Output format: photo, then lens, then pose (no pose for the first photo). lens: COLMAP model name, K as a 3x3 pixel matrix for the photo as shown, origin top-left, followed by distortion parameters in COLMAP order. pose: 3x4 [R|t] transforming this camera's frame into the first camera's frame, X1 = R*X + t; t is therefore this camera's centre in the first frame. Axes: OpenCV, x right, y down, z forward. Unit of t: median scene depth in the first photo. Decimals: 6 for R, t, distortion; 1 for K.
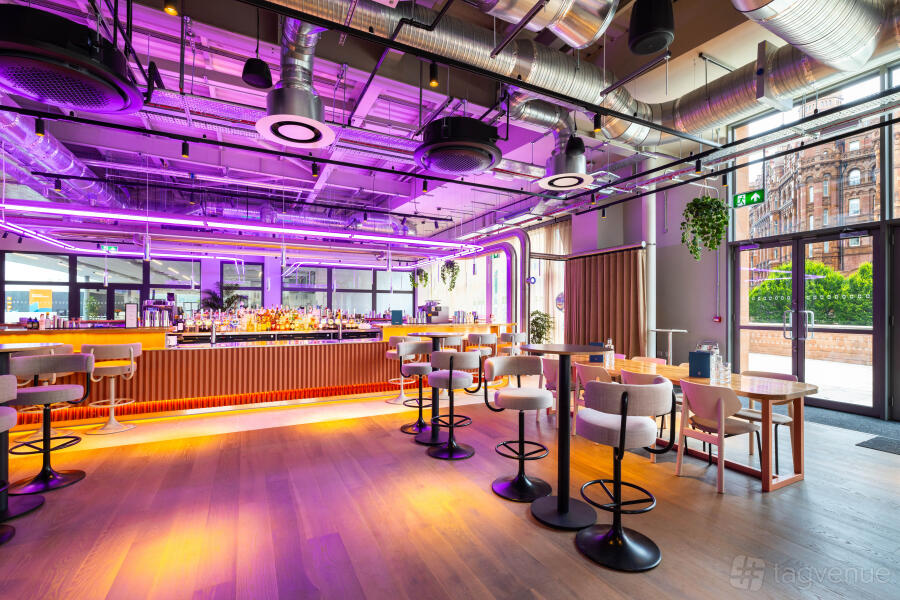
lens RADIAL K [[392.3, 0, 456.8], [0, 392.3, 302.7], [0, 0, 1]] dist [-0.003299, -0.000244]
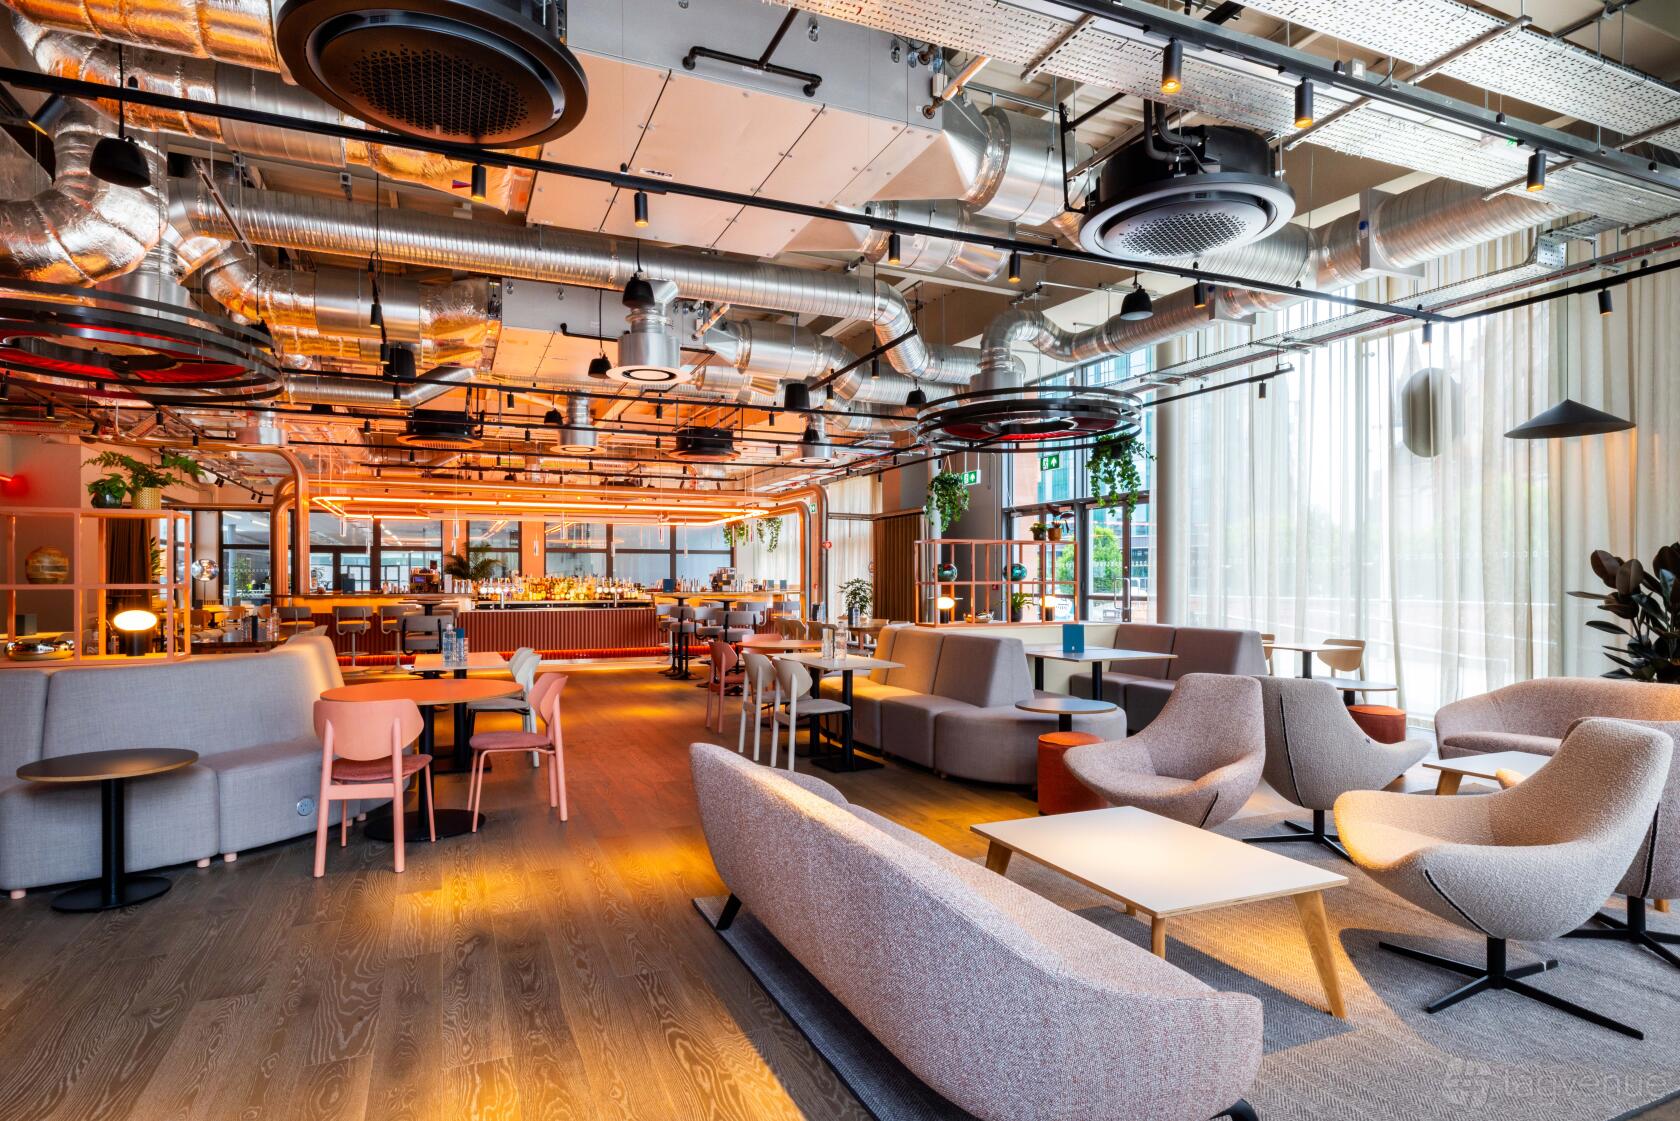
lens RADIAL K [[962.0, 0, 857.5], [0, 962.0, 572.1], [0, 0, 1]] dist [0.004313, -0.000270]
pose [[0.997477, -0.004322, -0.070854, 0.391696], [0.005146, 0.999921, 0.011448, -0.017796], [0.070799, -0.011783, 0.997421, -1.118644]]
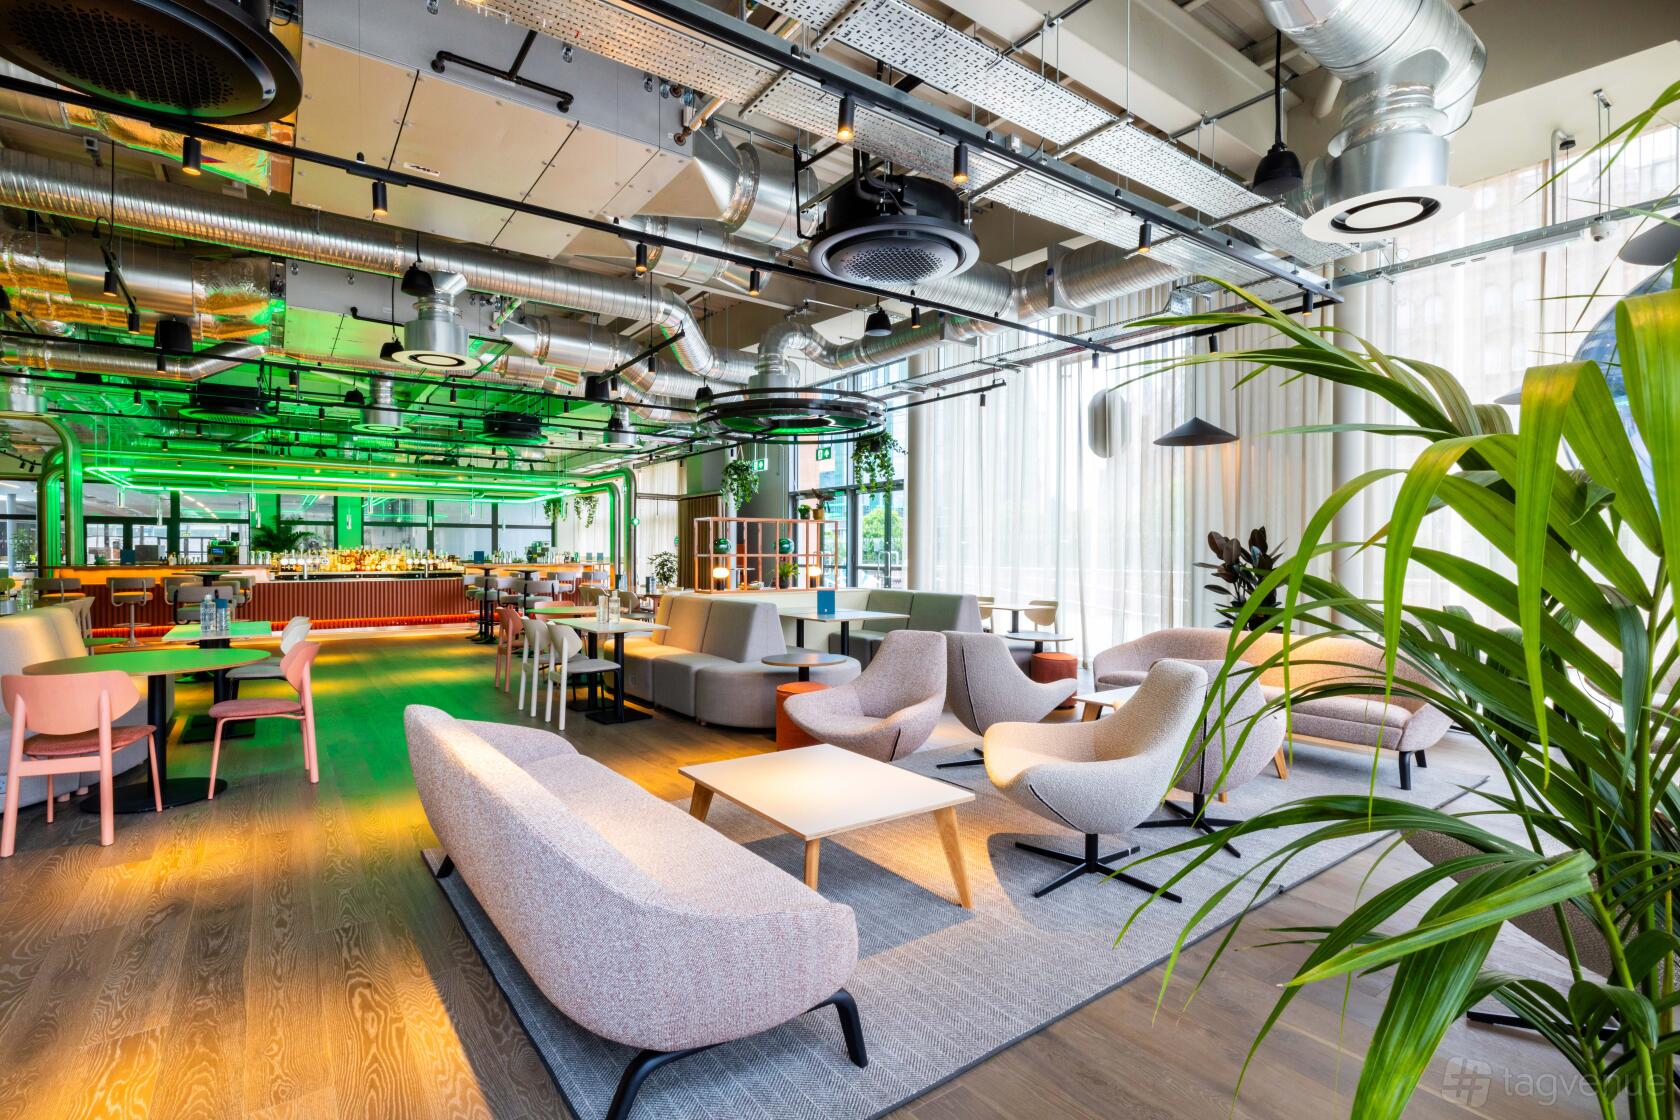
lens RADIAL K [[818.3, 0, 876.1], [0, 818.3, 553.2], [0, 0, 1]] dist [-0.005466, 0.001837]
pose [[0.988211, -0.001136, 0.153091, 0.456020], [-0.001926, 0.999801, 0.019849, -0.016597], [-0.153084, -0.019910, 0.988013, -1.108990]]
